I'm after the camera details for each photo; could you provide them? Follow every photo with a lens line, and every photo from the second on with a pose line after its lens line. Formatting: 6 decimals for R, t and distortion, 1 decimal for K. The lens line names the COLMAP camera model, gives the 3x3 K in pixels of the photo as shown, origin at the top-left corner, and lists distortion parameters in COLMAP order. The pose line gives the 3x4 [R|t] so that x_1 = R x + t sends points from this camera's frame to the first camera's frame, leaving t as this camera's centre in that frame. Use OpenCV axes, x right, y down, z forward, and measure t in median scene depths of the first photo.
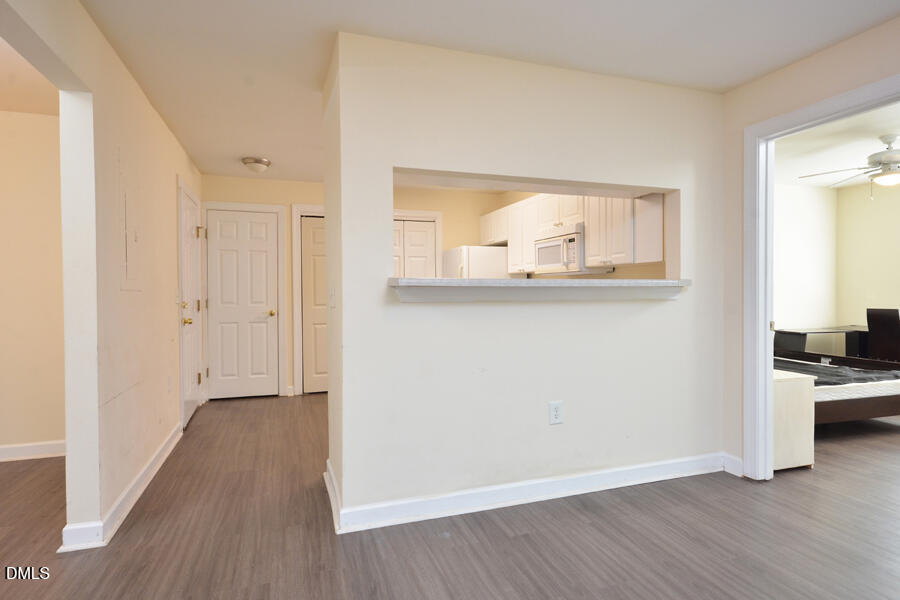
lens RADIAL K [[494.6, 0, 444.2], [0, 494.6, 306.9], [0, 0, 1]] dist [-0.006112, -0.001210]
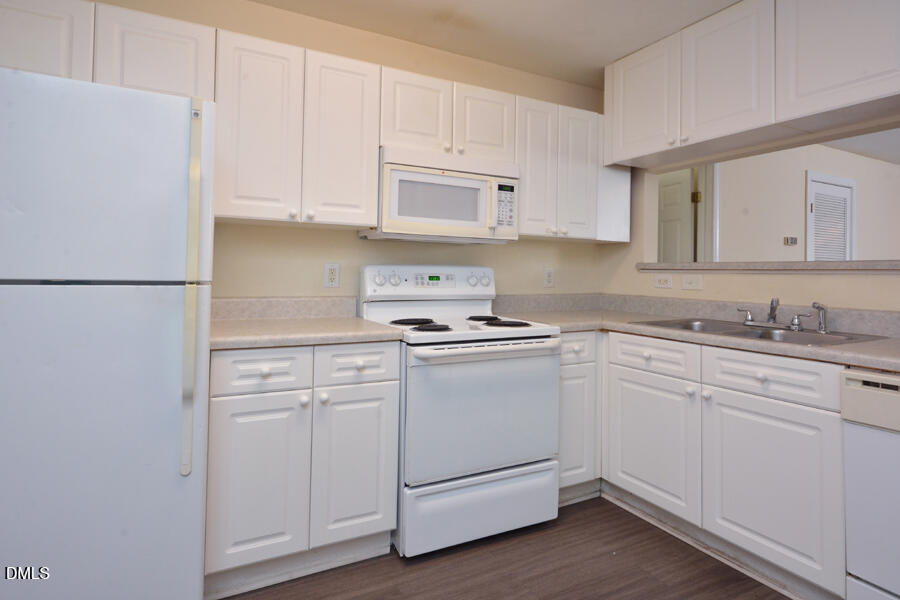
lens RADIAL K [[494.6, 0, 437.2], [0, 494.6, 263.9], [0, 0, 1]] dist [-0.006112, -0.001210]
pose [[-0.156740, 0.019970, 0.987438, -0.255266], [0.015198, 0.999726, -0.017806, -0.025199], [-0.987523, 0.012216, -0.157000, 0.922947]]
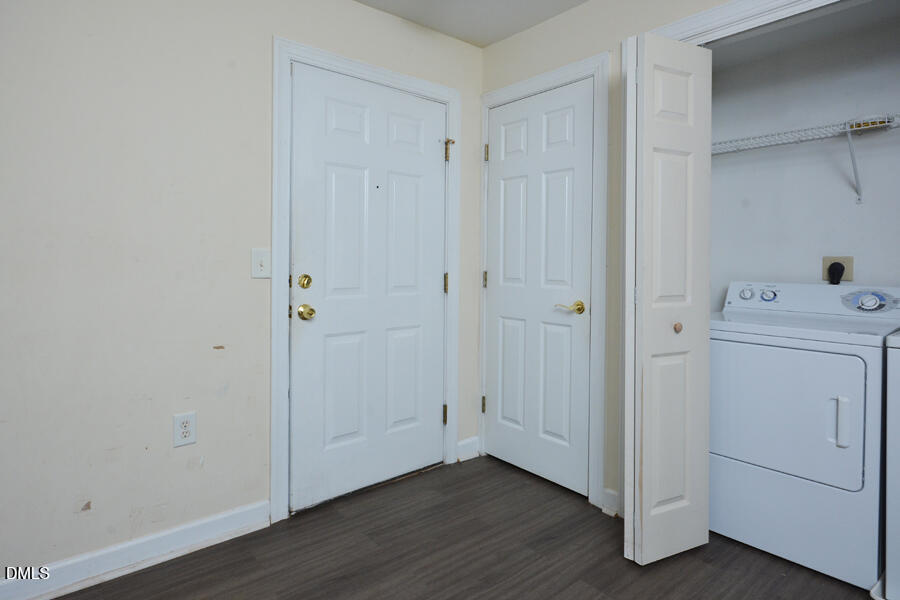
lens RADIAL K [[494.6, 0, 456.2], [0, 494.6, 265.9], [0, 0, 1]] dist [-0.006112, -0.001210]
pose [[0.353917, 0.010136, -0.935222, 0.024461], [-0.033816, 0.999426, -0.001965, -0.019683], [0.934665, 0.032321, 0.354057, 0.764123]]
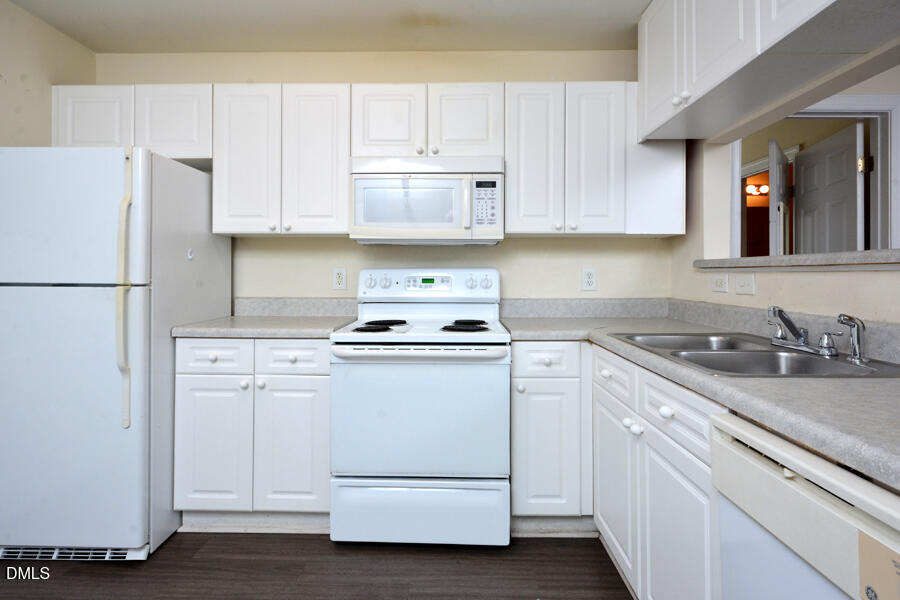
lens RADIAL K [[494.6, 0, 437.0], [0, 494.6, 266.9], [0, 0, 1]] dist [-0.006112, -0.001210]
pose [[0.343078, 0.018893, 0.939117, -0.230774], [0.023674, 0.999306, -0.028753, -0.019246], [-0.939009, 0.032097, 0.342393, 0.673405]]
